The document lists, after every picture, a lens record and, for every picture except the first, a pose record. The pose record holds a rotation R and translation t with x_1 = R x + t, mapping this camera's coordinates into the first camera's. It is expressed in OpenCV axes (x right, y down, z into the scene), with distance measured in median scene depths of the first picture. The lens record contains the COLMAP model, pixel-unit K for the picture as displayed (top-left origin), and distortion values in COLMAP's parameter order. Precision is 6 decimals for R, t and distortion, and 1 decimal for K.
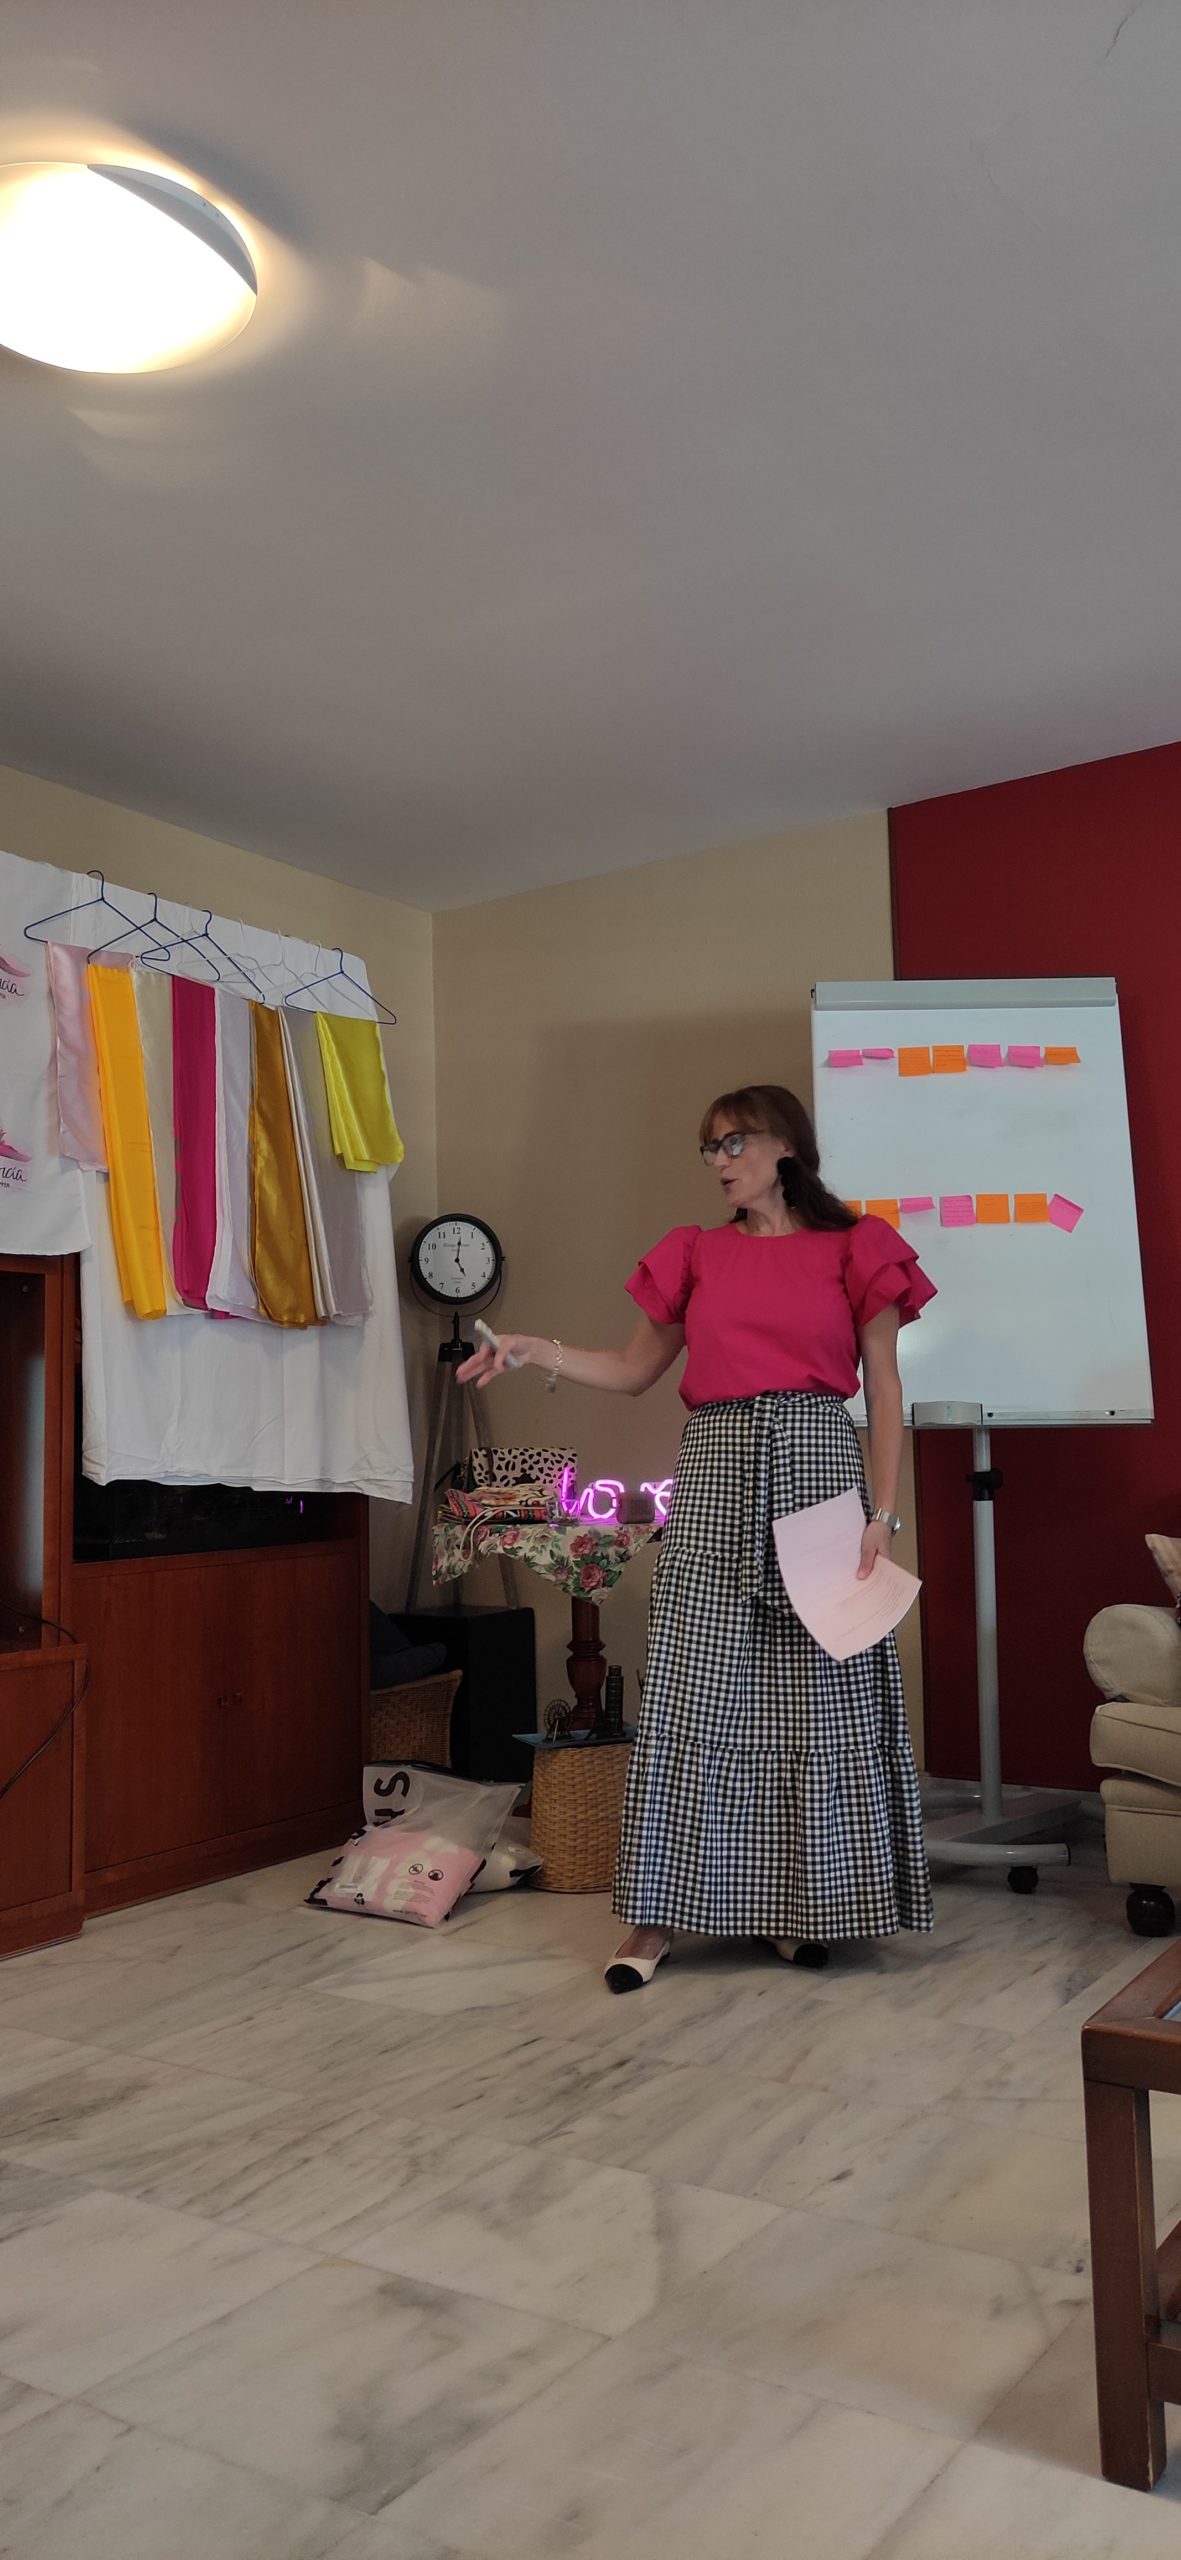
lens RADIAL K [[1873.3, 0, 590.5], [0, 1873.3, 1280.0], [0, 0, 1]] dist [0.070110, -0.077871]
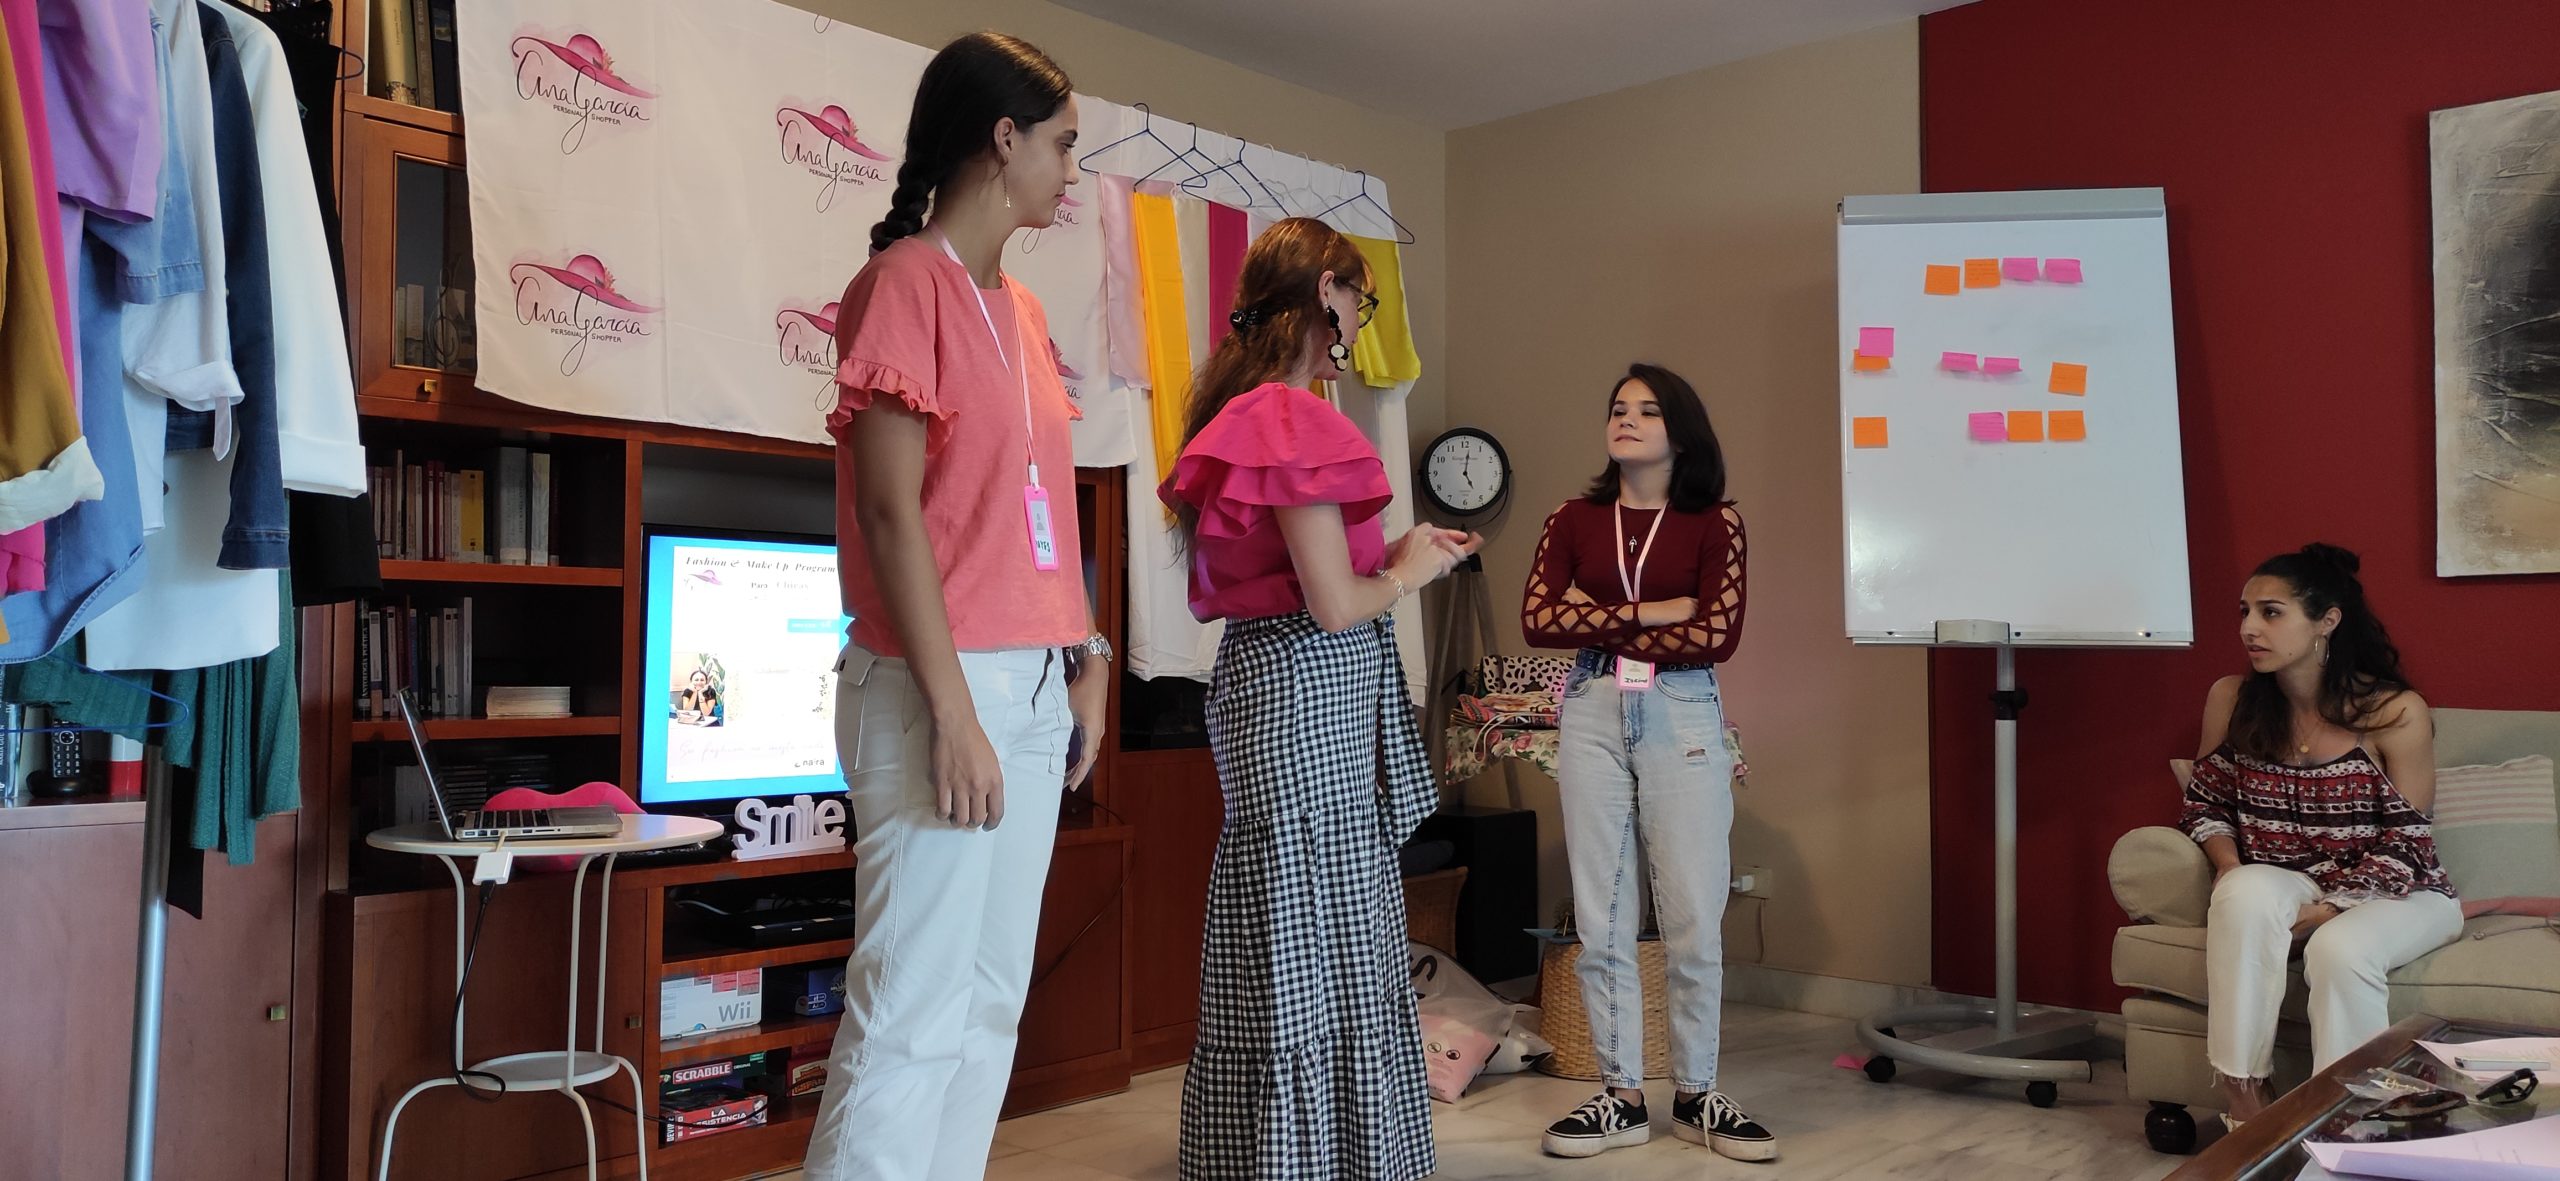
lens RADIAL K [[1873.3, 0, 1286.8], [0, 1873.3, 581.9], [0, 0, 1]] dist [0.070110, -0.077871]
pose [[0.989238, 0.016629, -0.145367, -0.022991], [-0.009528, 0.998733, 0.049408, -0.001488], [0.146005, -0.047491, 0.988143, -0.043679]]
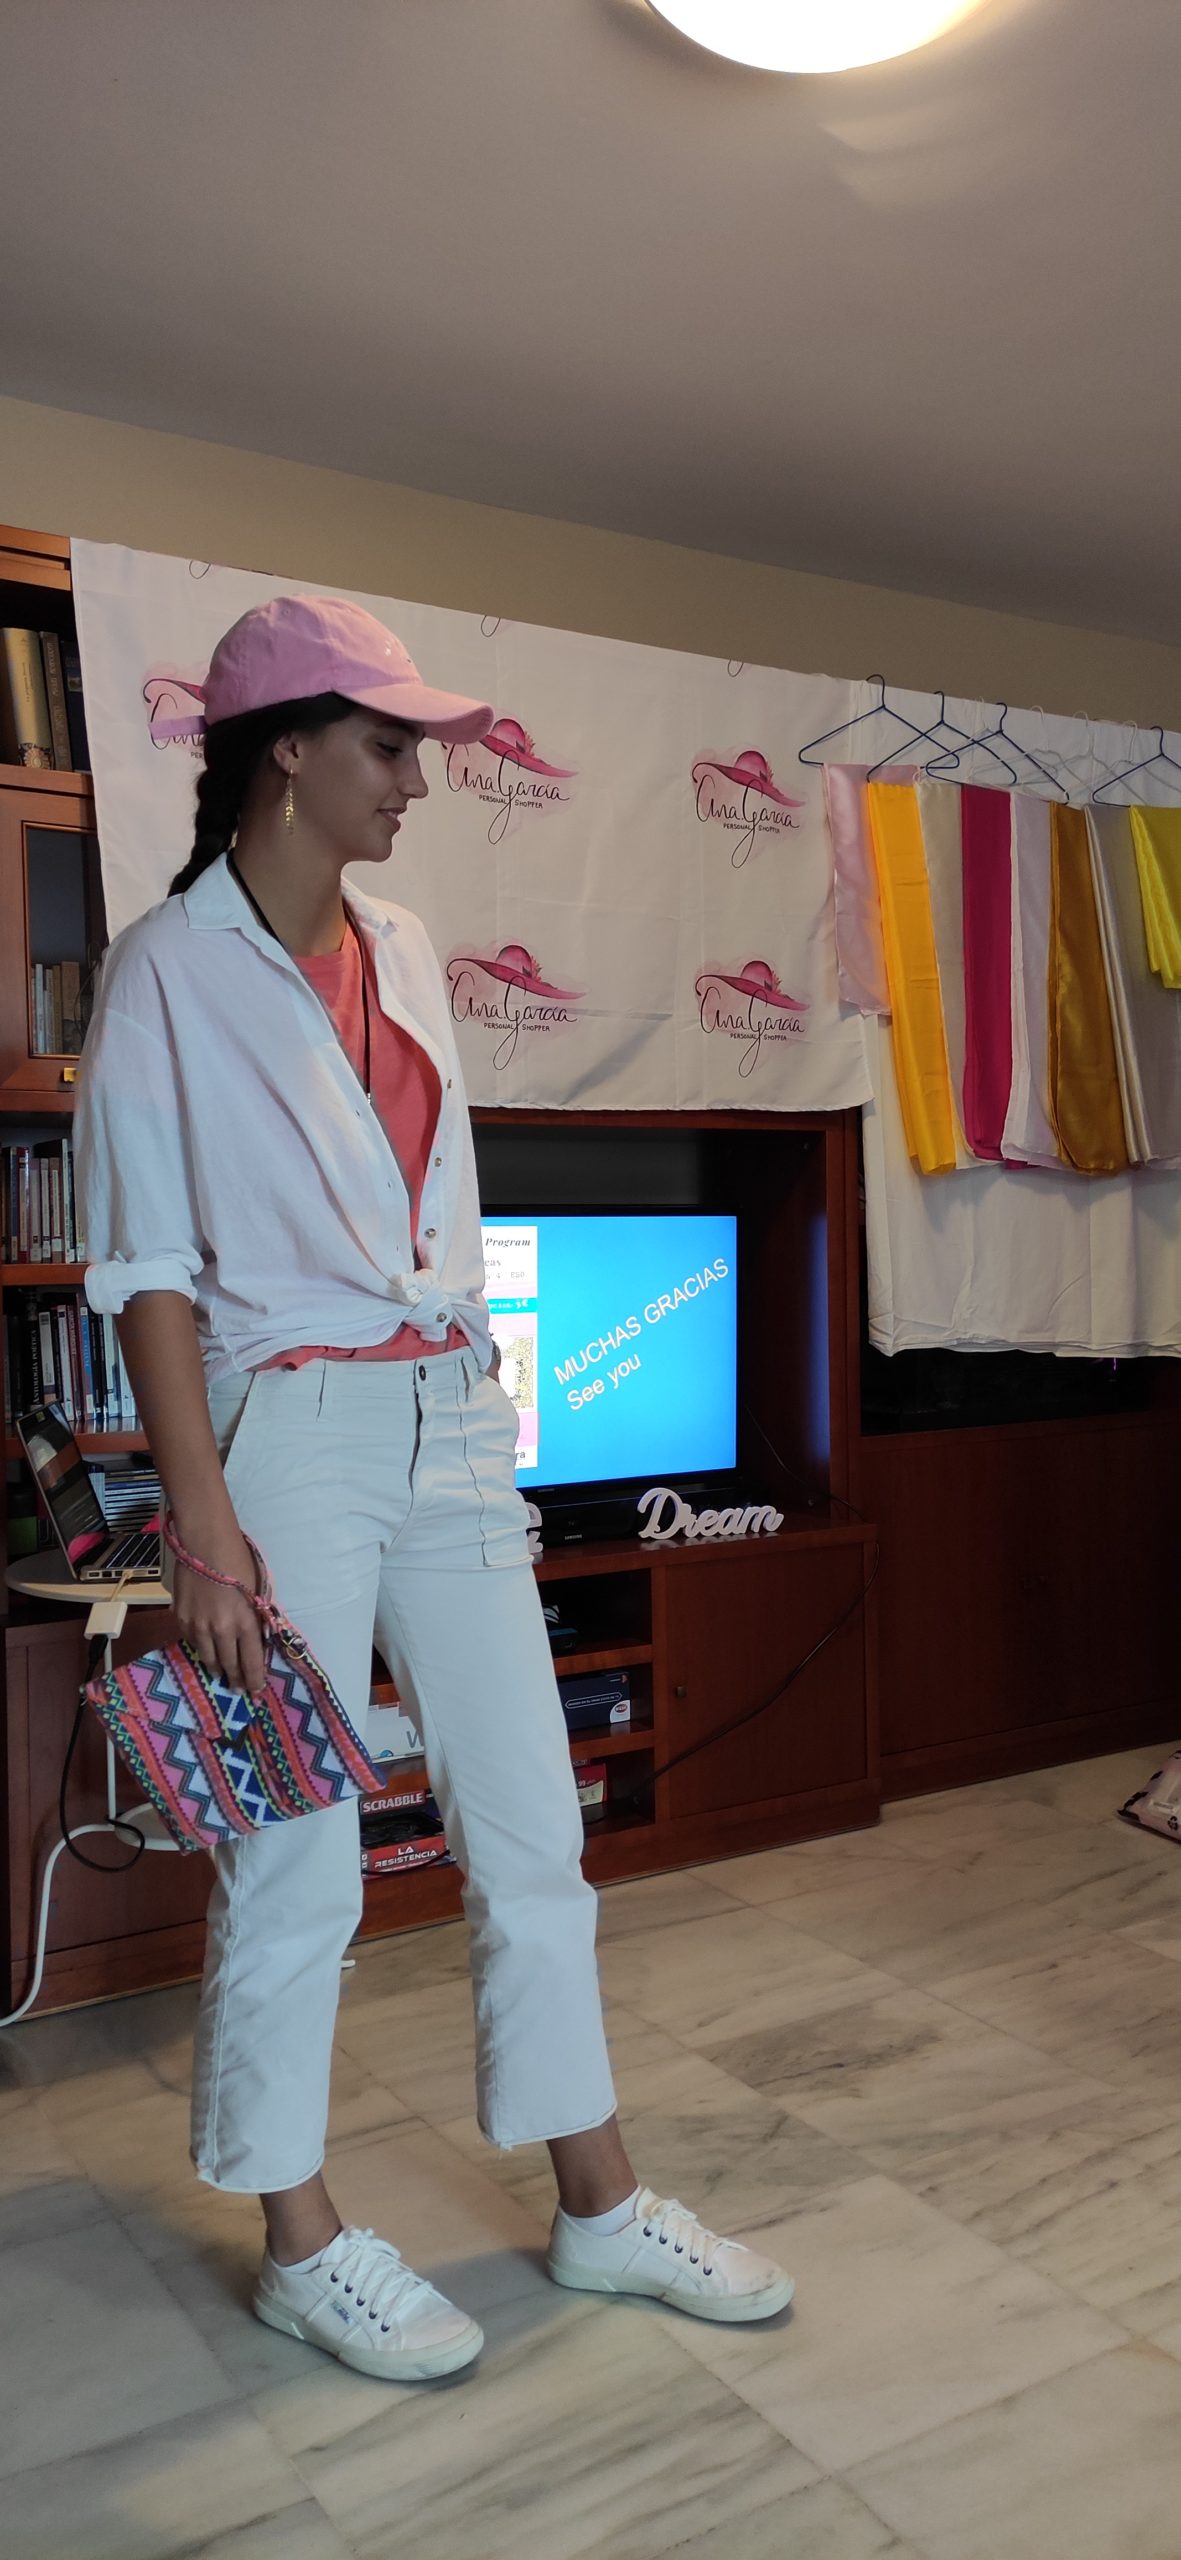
lens RADIAL K [[1874.1, 0, 591.8], [0, 1874.1, 1275.0], [0, 0, 1]] dist [0.074832, -0.093096]
pose [[0.908207, 0.013852, -0.418293, -0.004711], [0.033943, 0.993722, 0.106607, -0.032645], [0.417143, -0.111020, 0.902034, 0.098023]]
